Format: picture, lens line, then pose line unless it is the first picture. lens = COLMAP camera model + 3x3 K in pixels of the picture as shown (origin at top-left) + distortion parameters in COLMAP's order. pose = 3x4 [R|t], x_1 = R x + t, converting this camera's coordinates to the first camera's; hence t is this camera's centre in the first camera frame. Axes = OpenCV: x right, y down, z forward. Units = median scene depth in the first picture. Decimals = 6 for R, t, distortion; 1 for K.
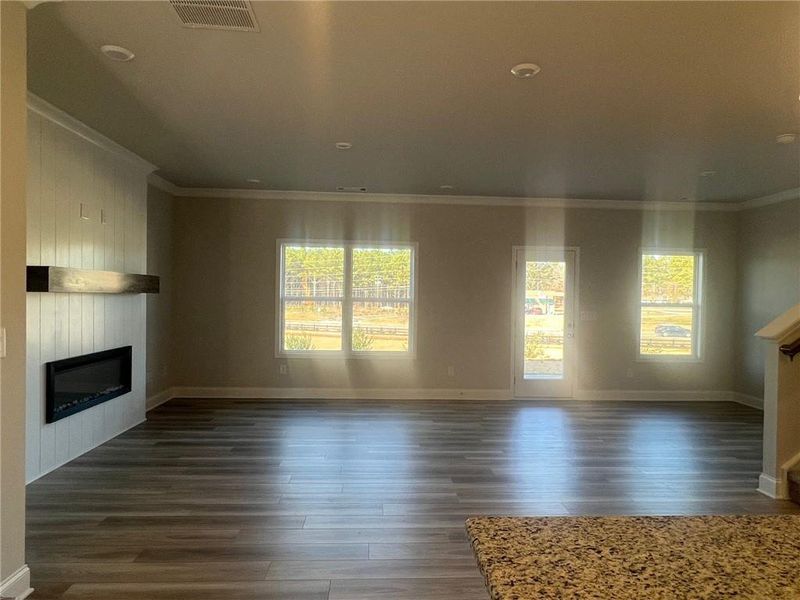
lens RADIAL K [[503.3, 0, 401.6], [0, 503.3, 304.9], [0, 0, 1]] dist [0.000131, -0.001092]
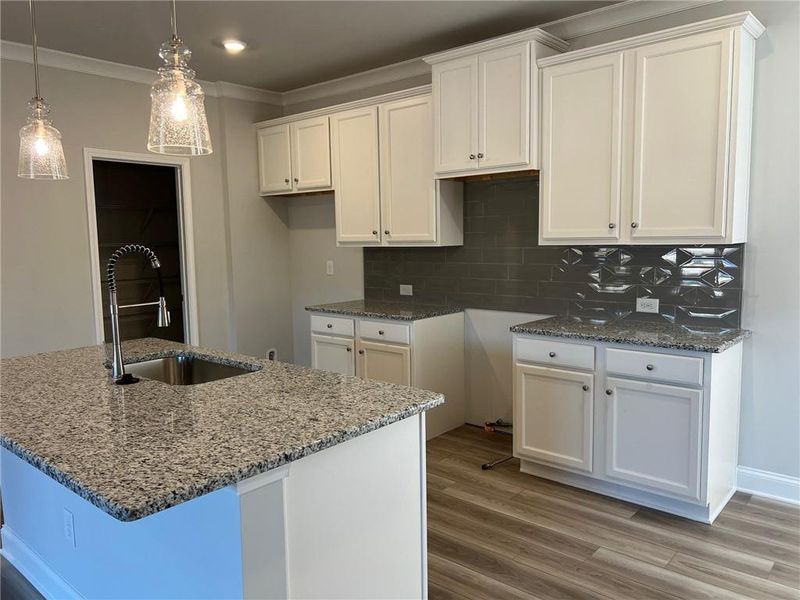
lens RADIAL K [[603.4, 0, 399.5], [0, 603.4, 302.8], [0, 0, 1]] dist [0.083997, -0.093245]
pose [[-0.717954, -0.079597, 0.691525, -0.182927], [0.017594, 0.991048, 0.132340, -0.014794], [-0.695868, 0.107181, -0.710127, 0.270425]]
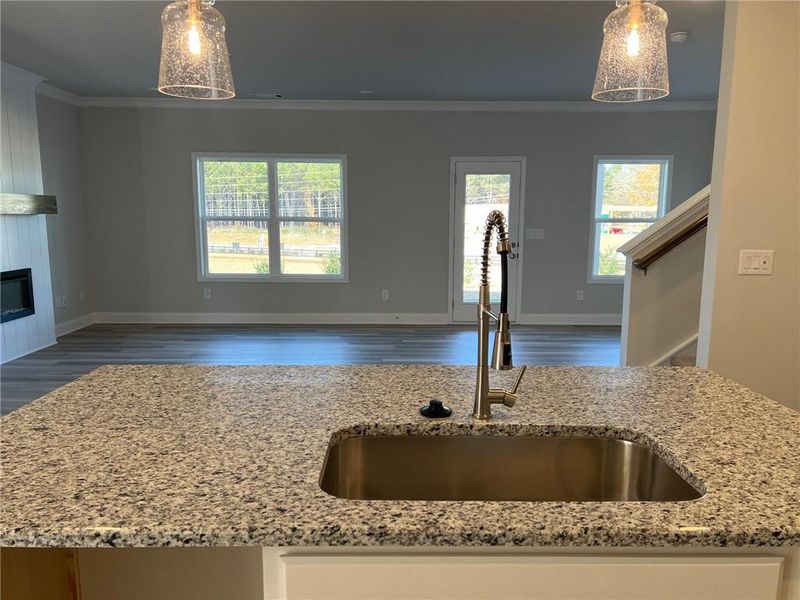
lens RADIAL K [[603.4, 0, 399.5], [0, 603.4, 302.8], [0, 0, 1]] dist [0.083997, -0.093245]
pose [[0.998697, -0.005179, -0.050776, 0.212830], [0.011635, 0.991748, 0.127675, 0.003289], [0.049696, -0.128099, 0.990515, -0.142324]]
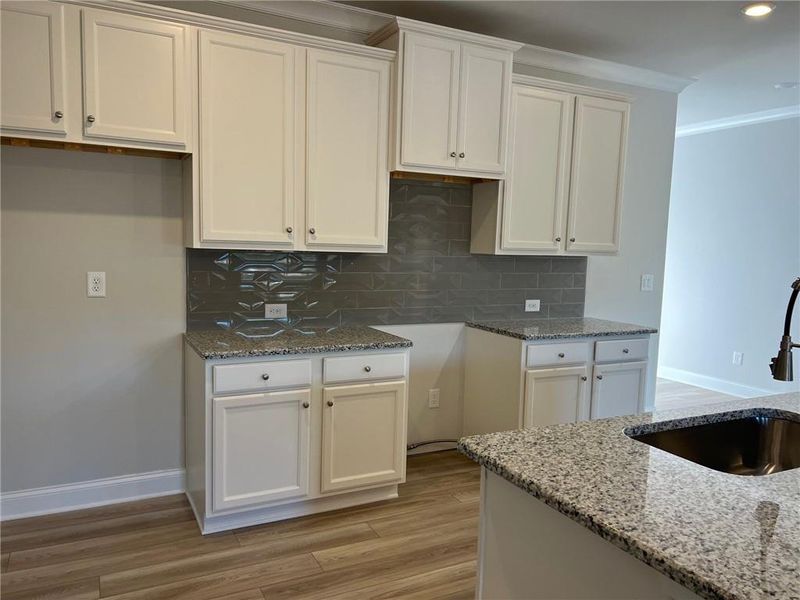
lens RADIAL K [[603.4, 0, 399.5], [0, 603.4, 302.8], [0, 0, 1]] dist [0.083997, -0.093245]
pose [[-0.915264, -0.002604, -0.402845, 0.518585], [-0.050677, 0.992780, 0.108720, -0.001316], [0.399654, 0.119922, -0.908788, 0.264641]]
